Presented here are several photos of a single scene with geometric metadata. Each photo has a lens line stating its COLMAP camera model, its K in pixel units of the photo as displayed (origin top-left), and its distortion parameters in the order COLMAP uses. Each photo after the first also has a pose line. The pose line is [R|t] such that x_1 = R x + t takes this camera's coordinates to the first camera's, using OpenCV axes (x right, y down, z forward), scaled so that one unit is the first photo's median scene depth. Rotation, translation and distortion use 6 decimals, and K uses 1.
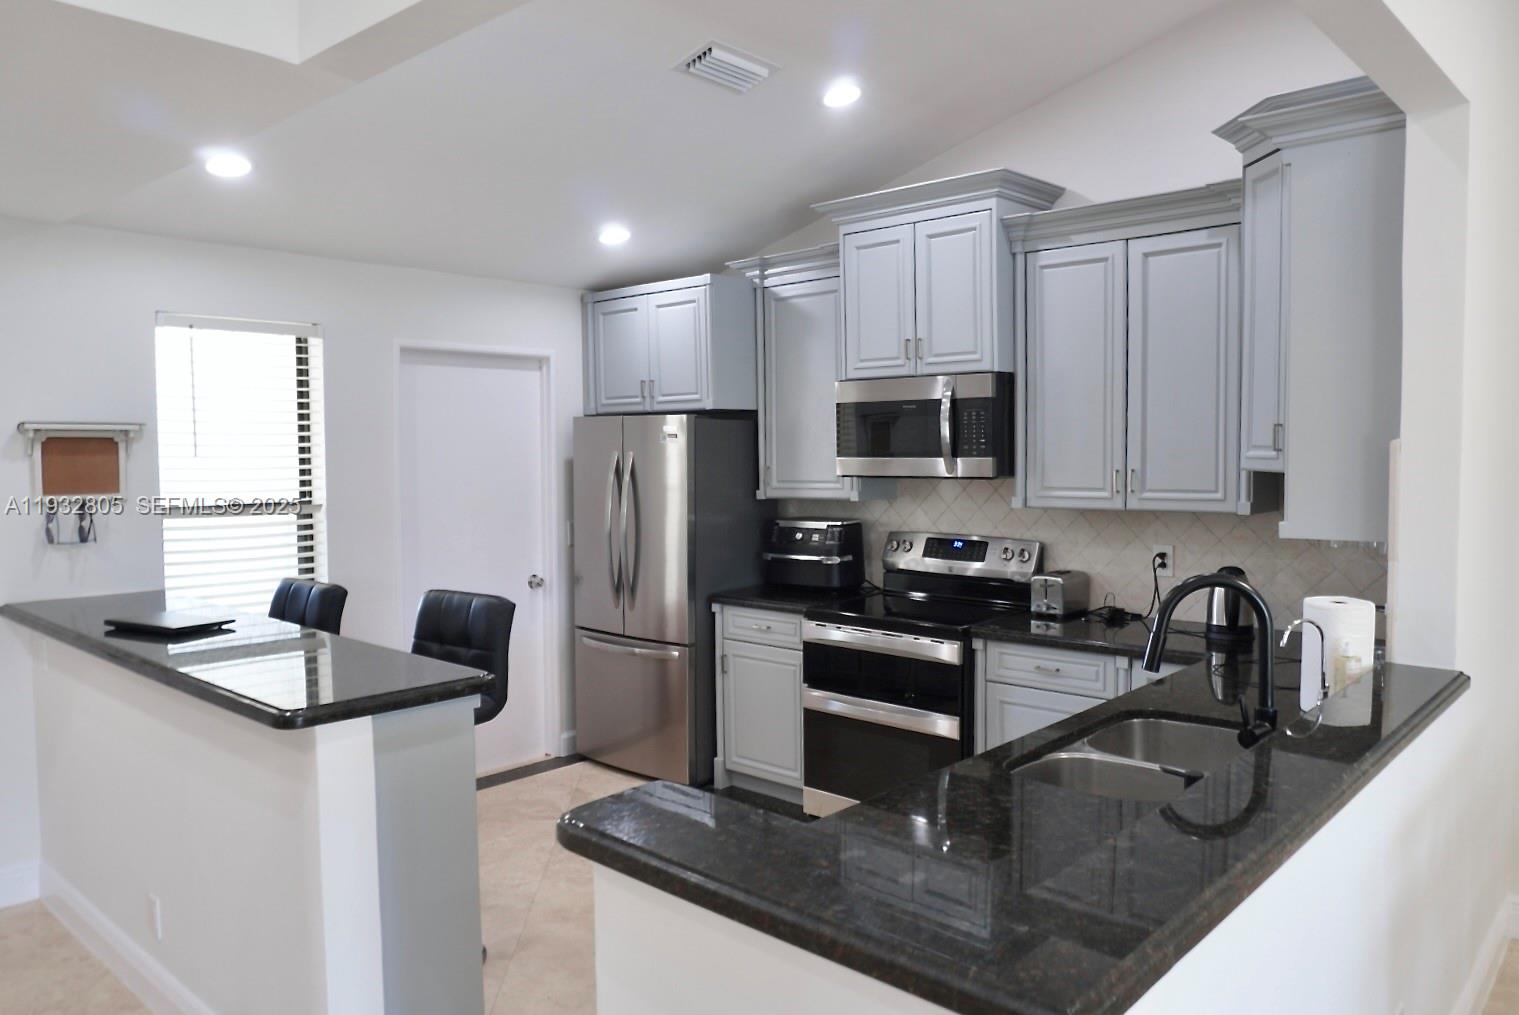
lens RADIAL K [[1002.9, 0, 763.0], [0, 1002.9, 510.1], [0, 0, 1]] dist [-0.049590, 0.025133]
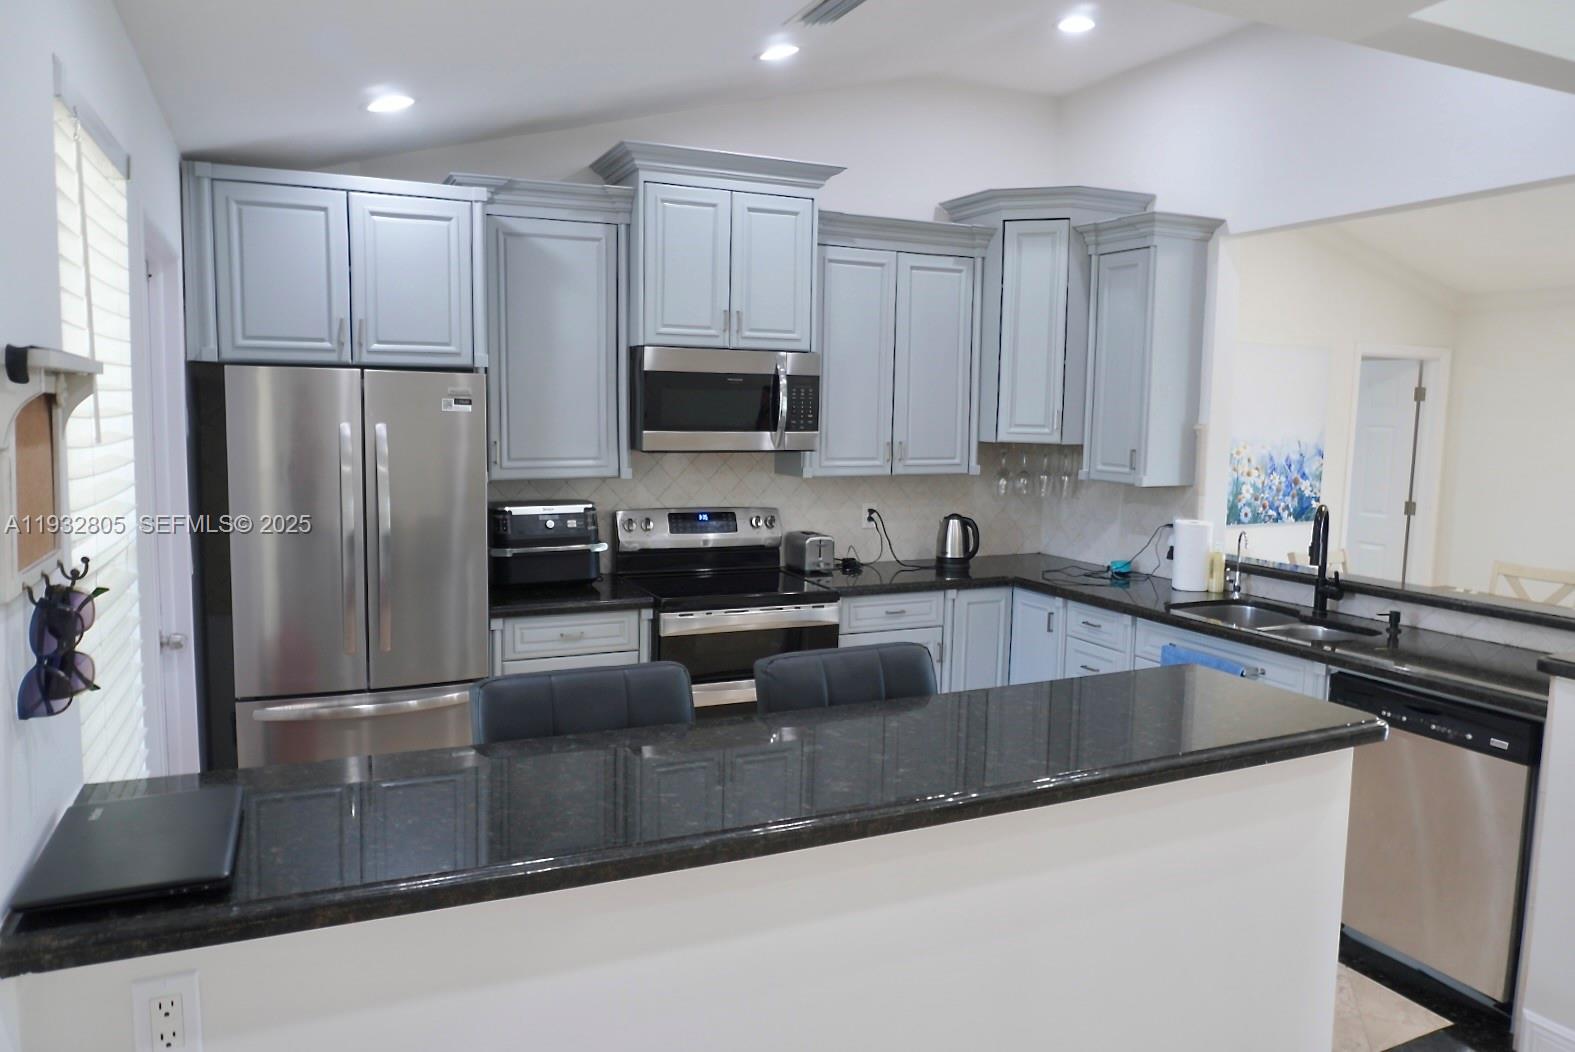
lens RADIAL K [[1039.9, 0, 791.1], [0, 1039.9, 528.7], [0, 0, 1]] dist [-0.049590, 0.025133]
pose [[0.431135, -0.086953, 0.898088, -0.729776], [0.037944, 0.996212, 0.078239, -0.033731], [-0.901489, 0.000346, 0.432802, 0.487221]]
